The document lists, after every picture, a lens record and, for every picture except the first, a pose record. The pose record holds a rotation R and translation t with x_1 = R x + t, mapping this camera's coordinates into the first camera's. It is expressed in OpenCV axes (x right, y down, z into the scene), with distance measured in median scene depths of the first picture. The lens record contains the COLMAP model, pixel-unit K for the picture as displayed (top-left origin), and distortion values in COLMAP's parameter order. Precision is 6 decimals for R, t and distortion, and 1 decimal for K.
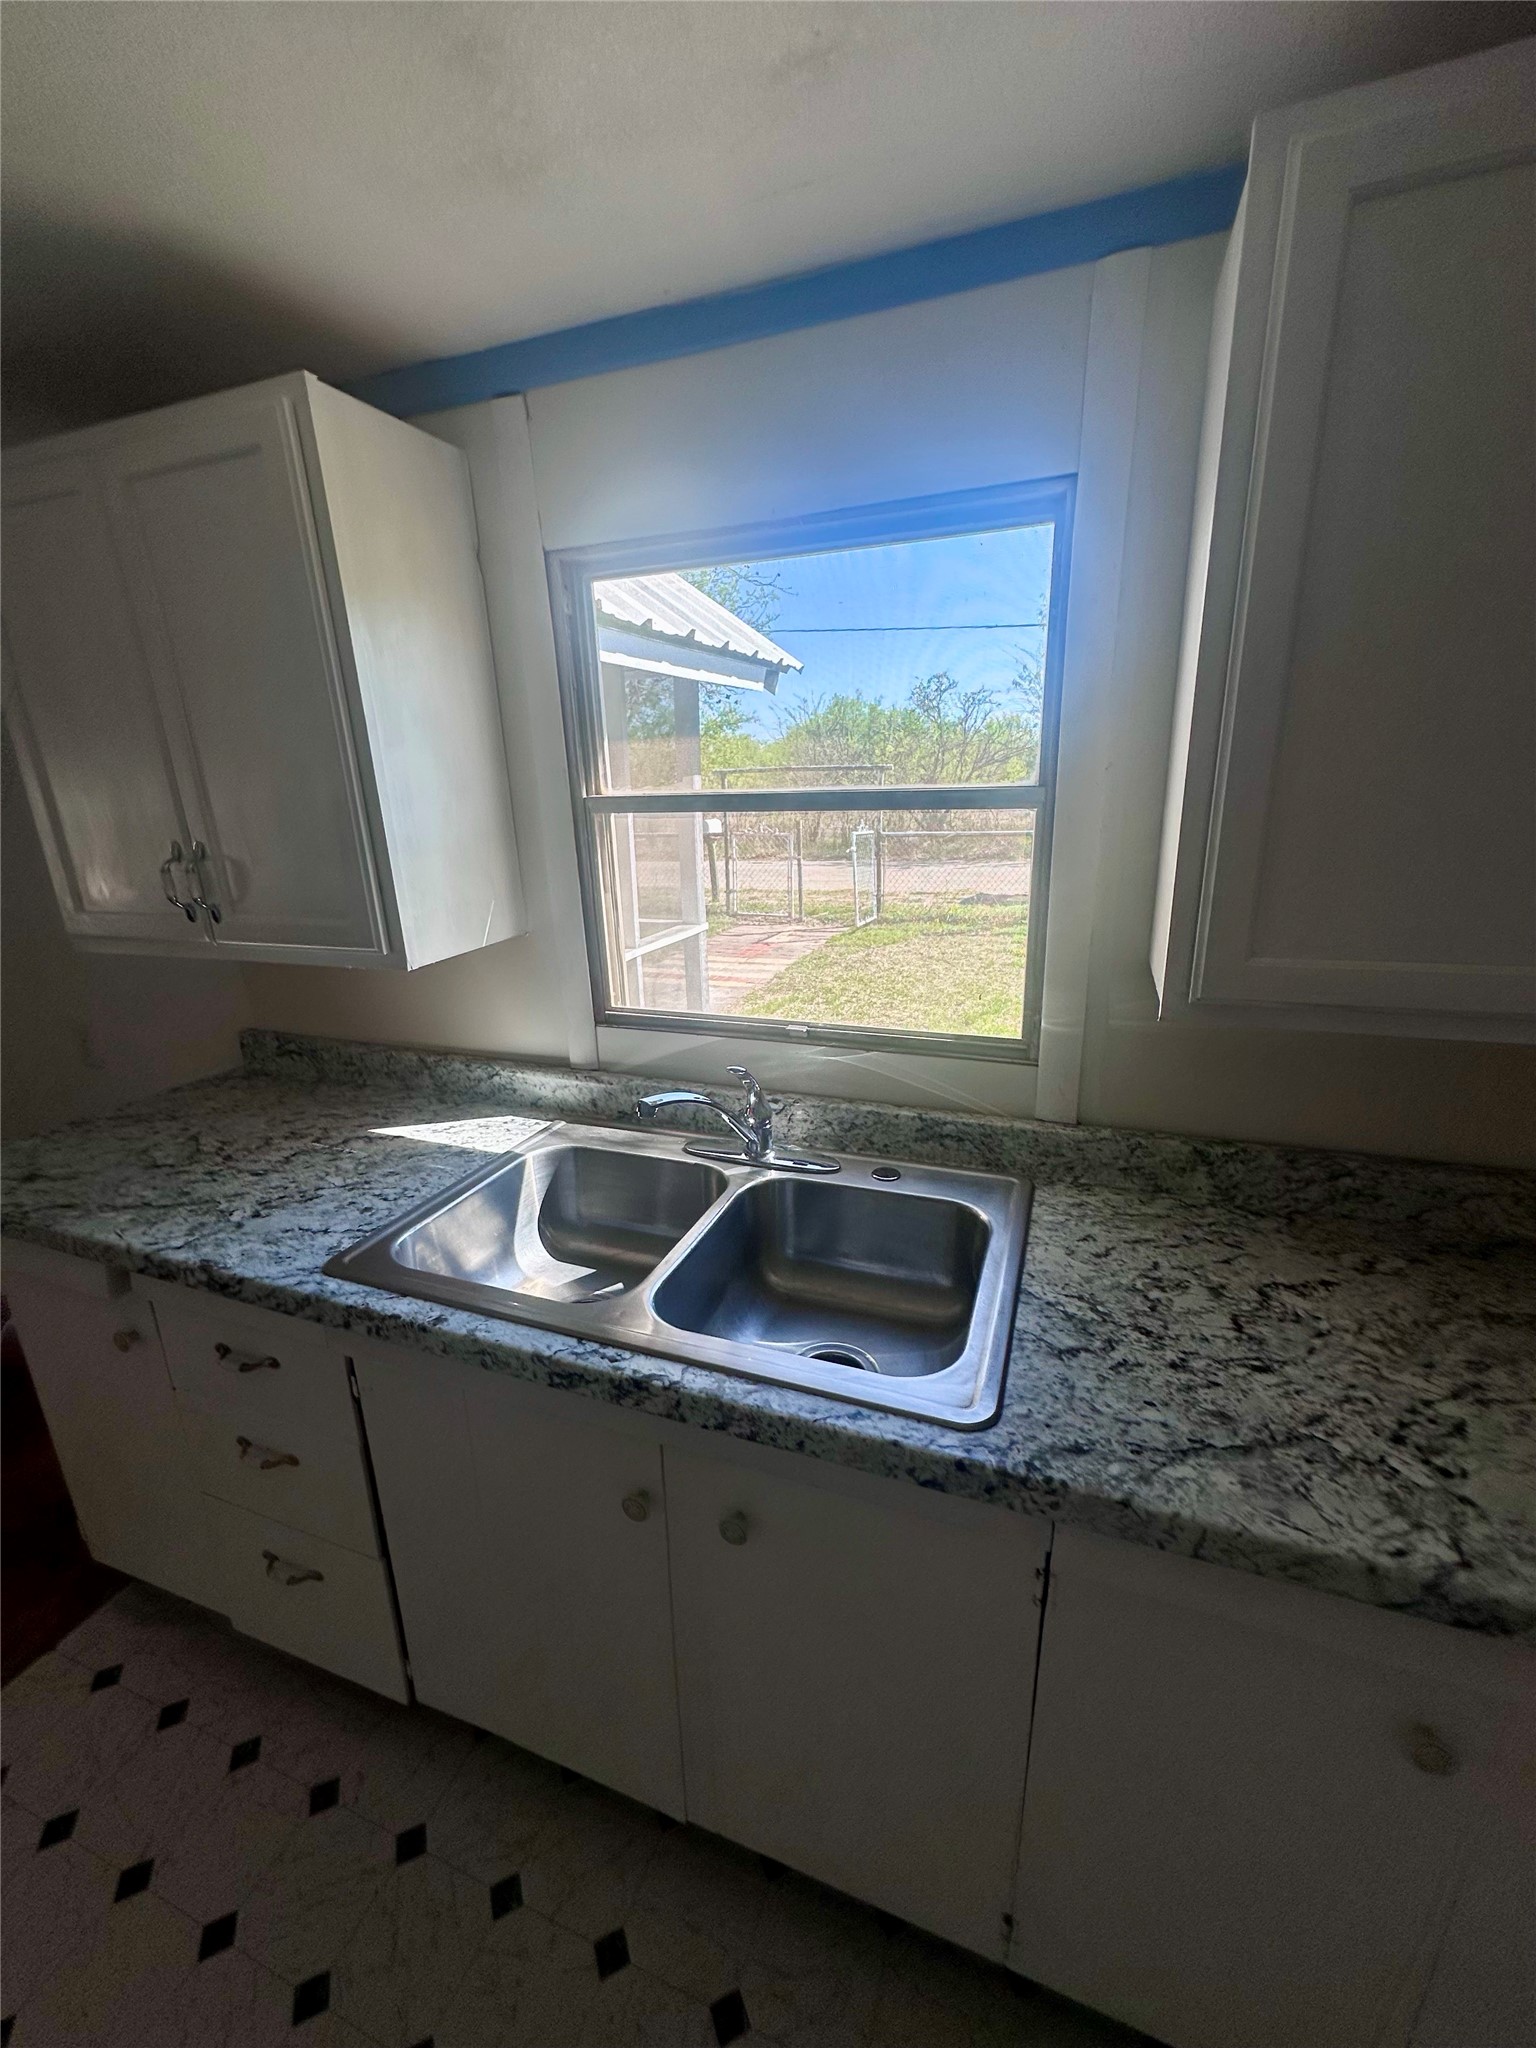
lens RADIAL K [[825.3, 0, 777.4], [0, 825.3, 1021.8], [0, 0, 1]] dist [-0.002789, 0.000405]
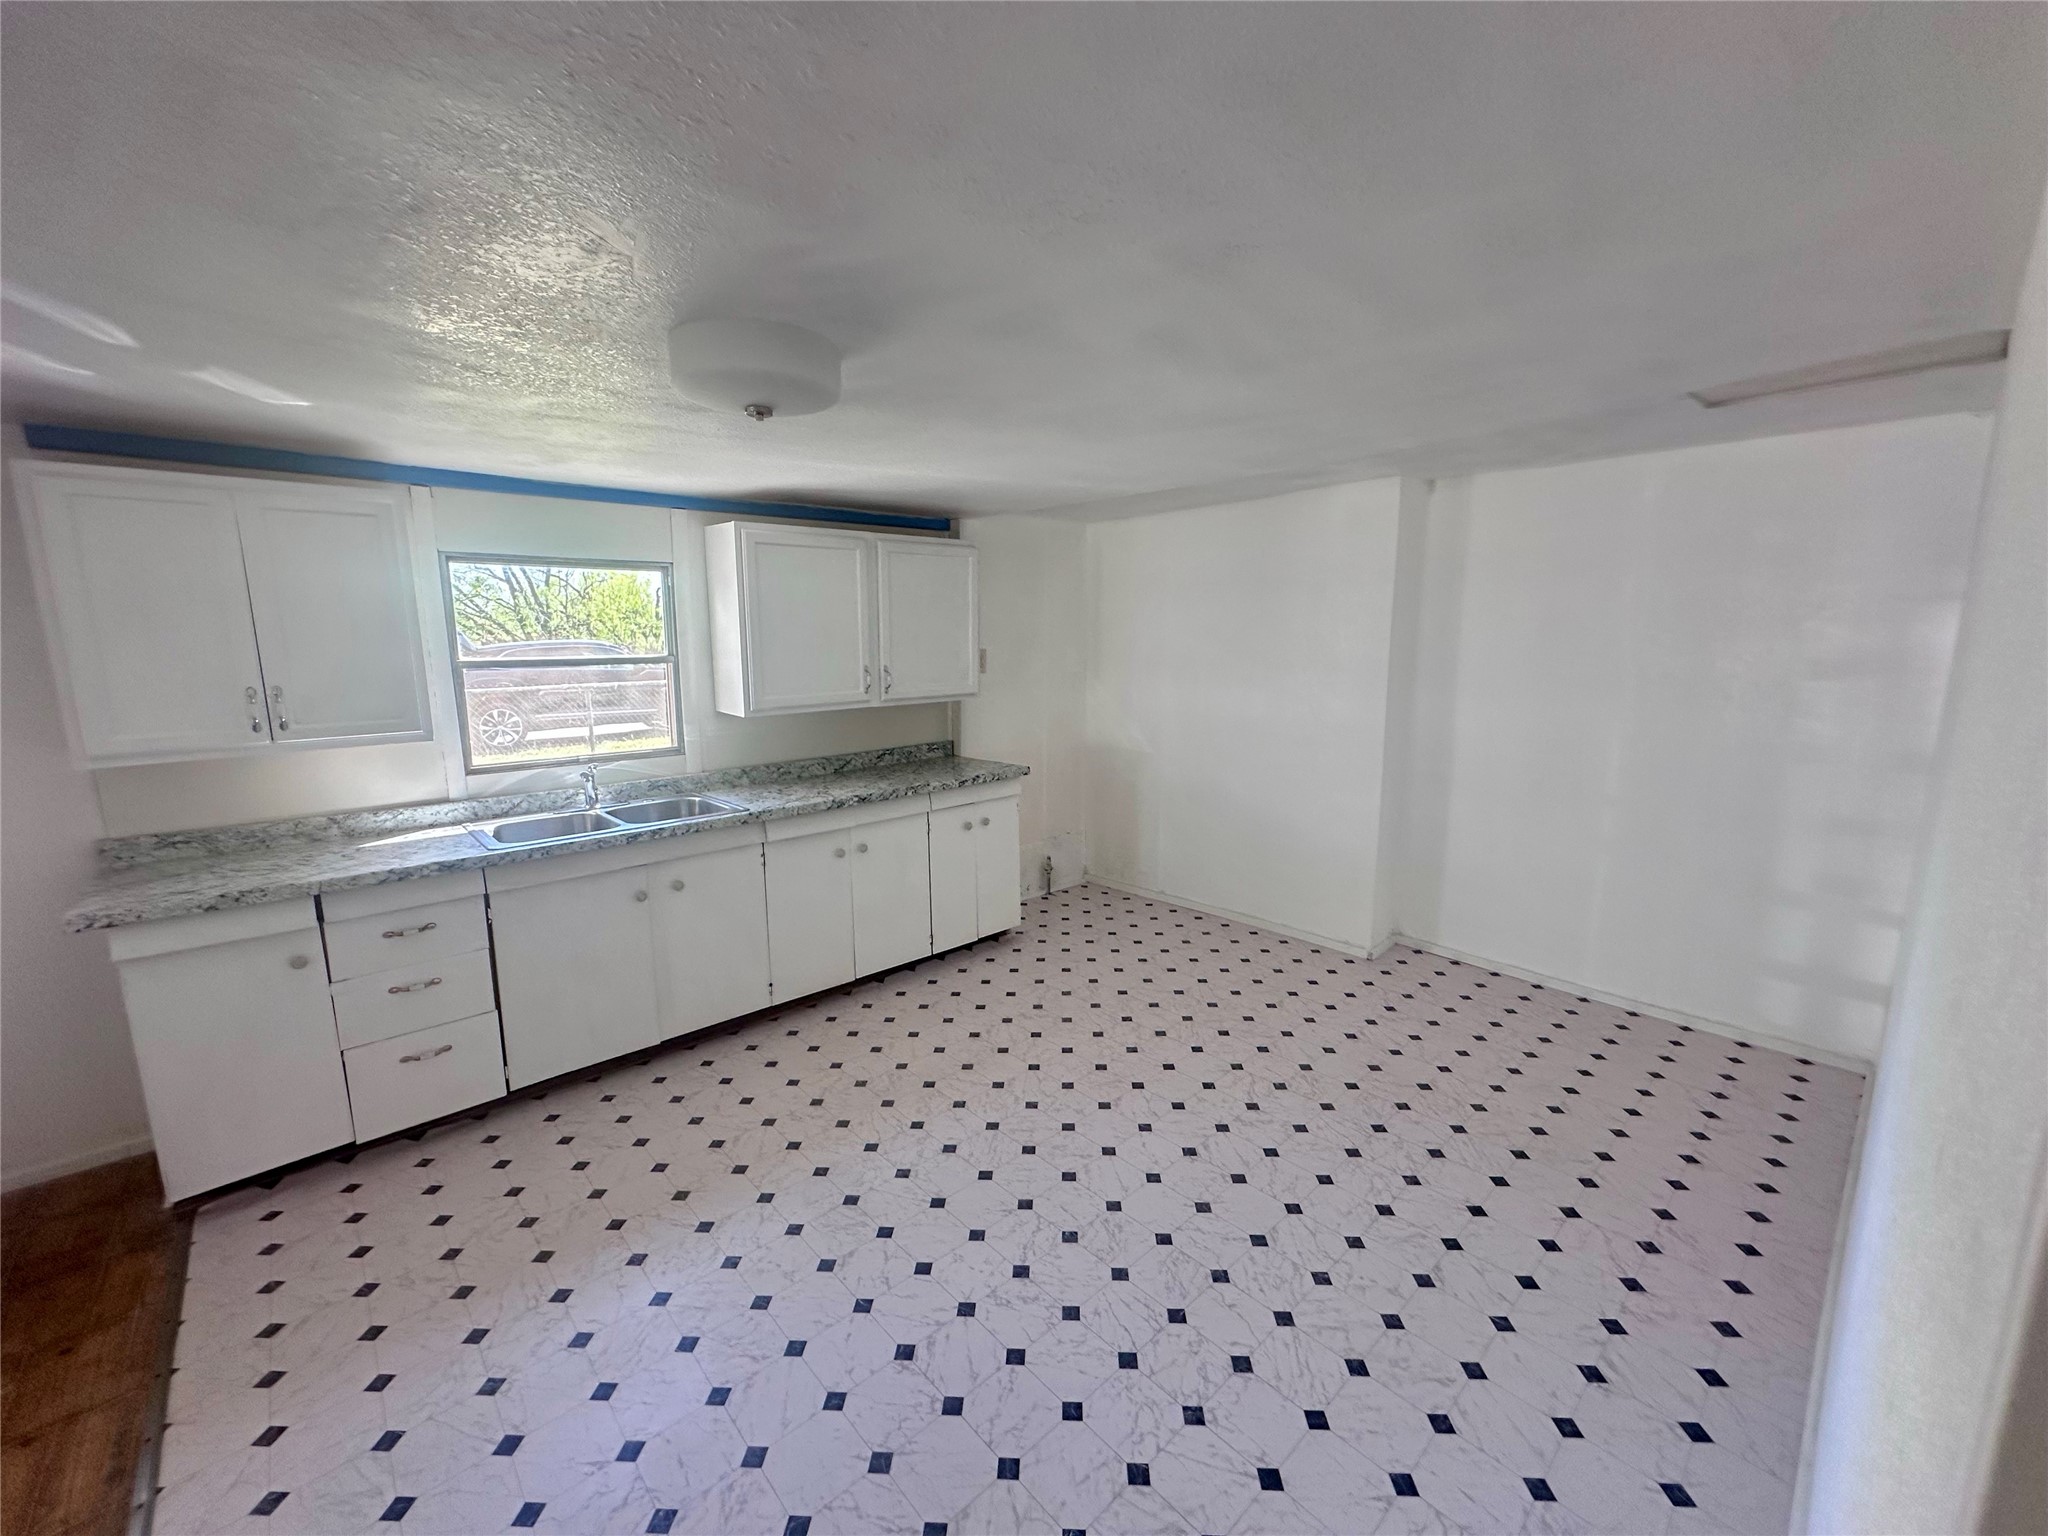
lens RADIAL K [[825.3, 0, 1023.4], [0, 825.3, 765.5], [0, 0, 1]] dist [-0.002789, 0.000405]
pose [[0.456669, -0.120734, 0.881406, -1.385905], [0.247853, 0.968788, 0.004287, 0.310761], [-0.854413, 0.216501, 0.472340, -1.081675]]
